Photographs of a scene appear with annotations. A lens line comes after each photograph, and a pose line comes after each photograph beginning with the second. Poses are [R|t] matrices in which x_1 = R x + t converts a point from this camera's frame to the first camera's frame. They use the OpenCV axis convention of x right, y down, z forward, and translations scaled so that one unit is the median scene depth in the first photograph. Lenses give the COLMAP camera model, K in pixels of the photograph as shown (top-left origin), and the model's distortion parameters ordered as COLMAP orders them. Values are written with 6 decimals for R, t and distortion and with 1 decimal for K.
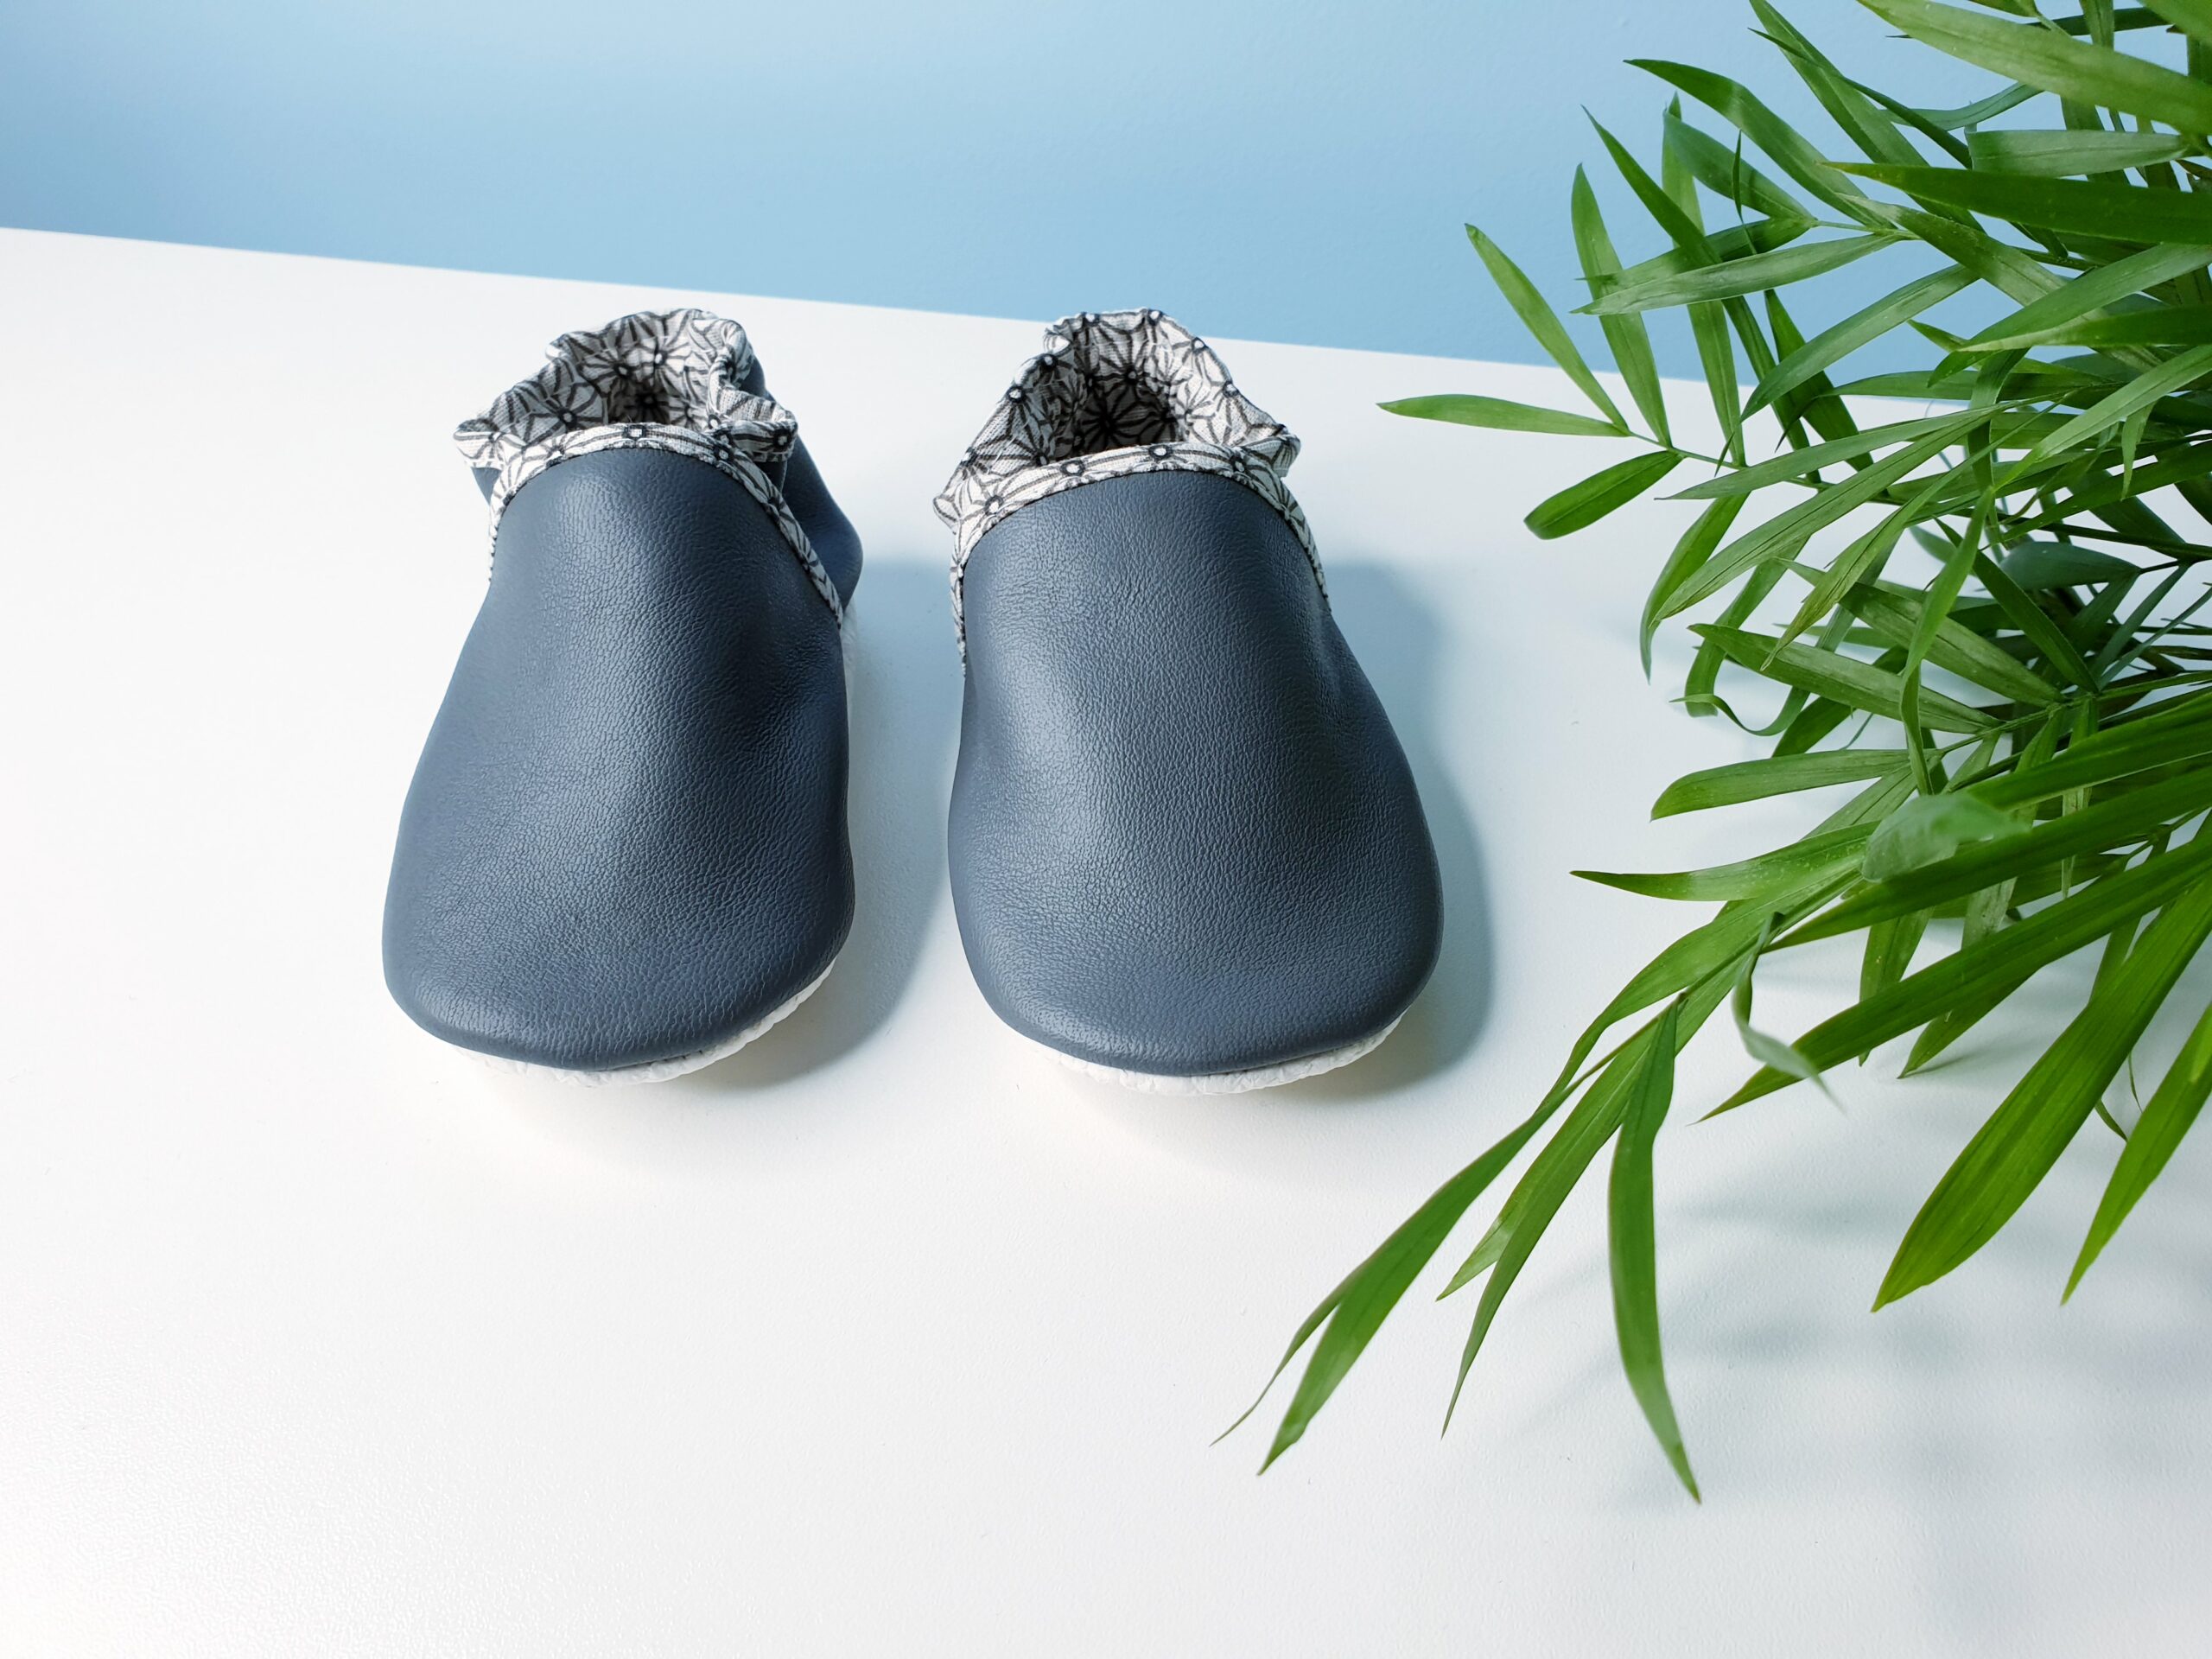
lens RADIAL K [[1701.5, 0, 1106.0], [0, 1701.5, 829.5], [0, 0, 1]] dist [-0.011547, 0.006502]
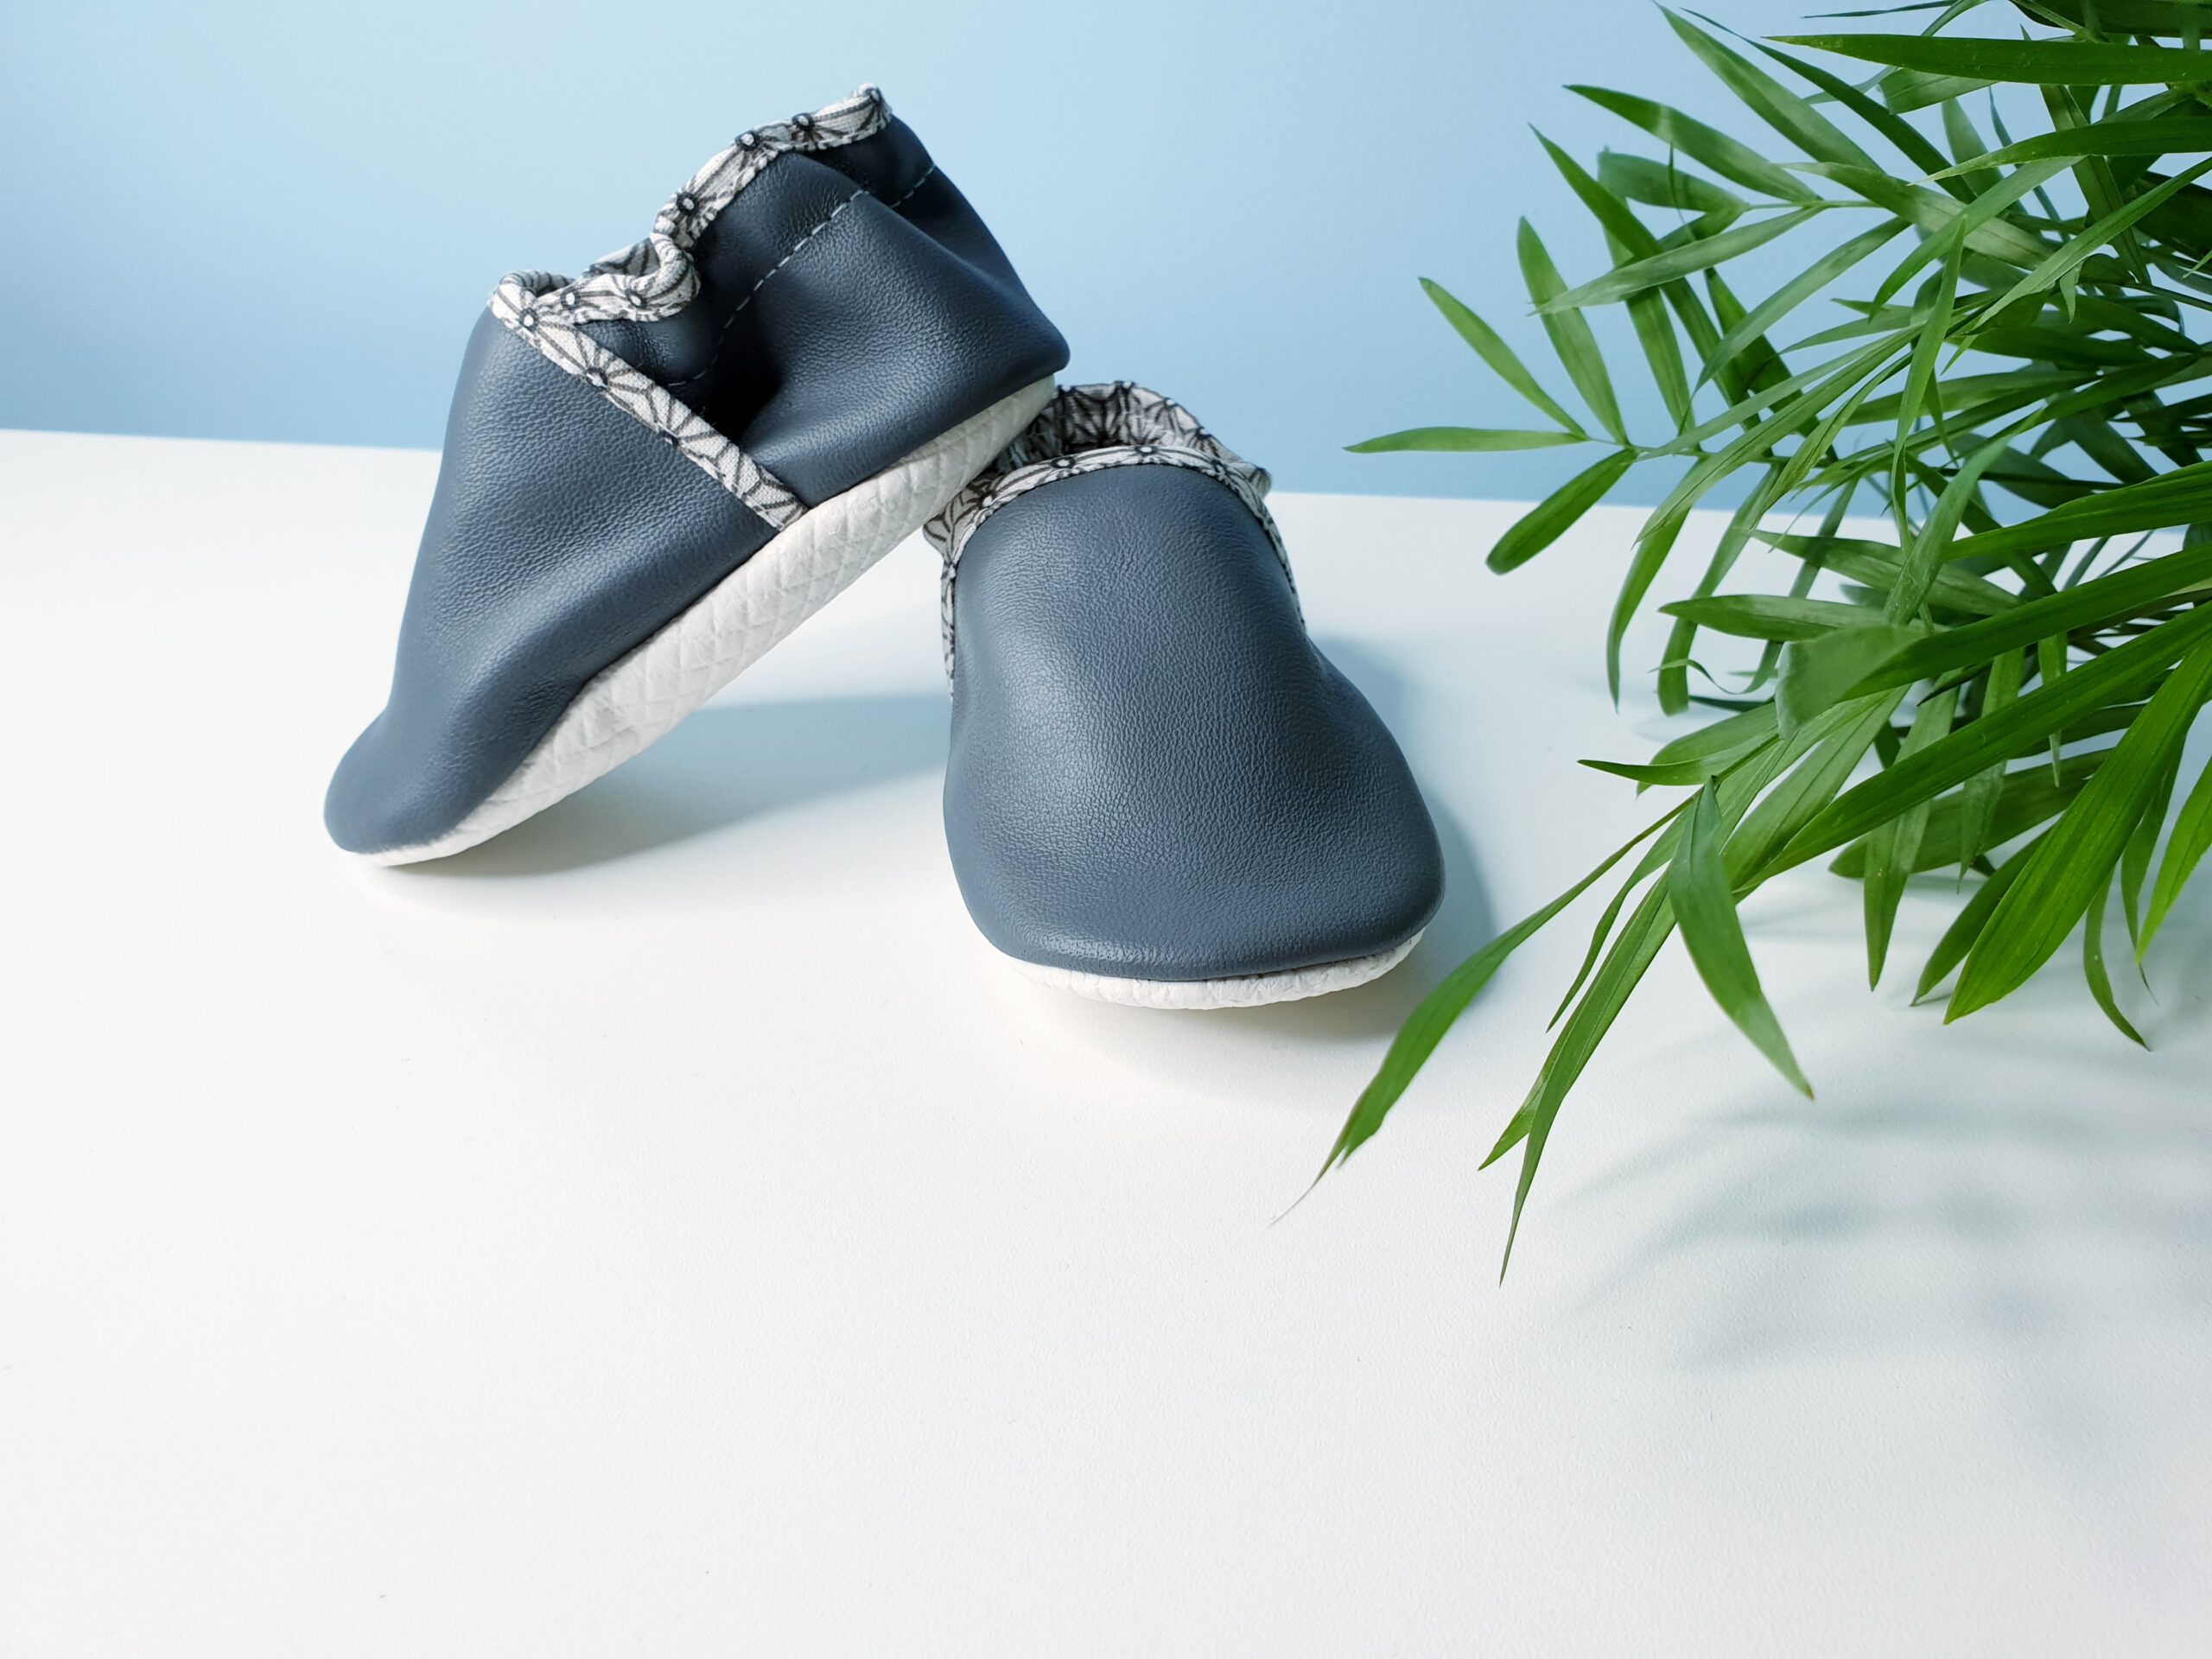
lens RADIAL K [[1699.1, 0, 1106.0], [0, 1699.1, 829.5], [0, 0, 1]] dist [-0.006451, -0.012379]
pose [[0.998941, -0.013225, 0.044067, -0.041865], [0.021613, 0.980424, -0.195709, 0.210559], [-0.040616, 0.196454, 0.979671, 0.025587]]
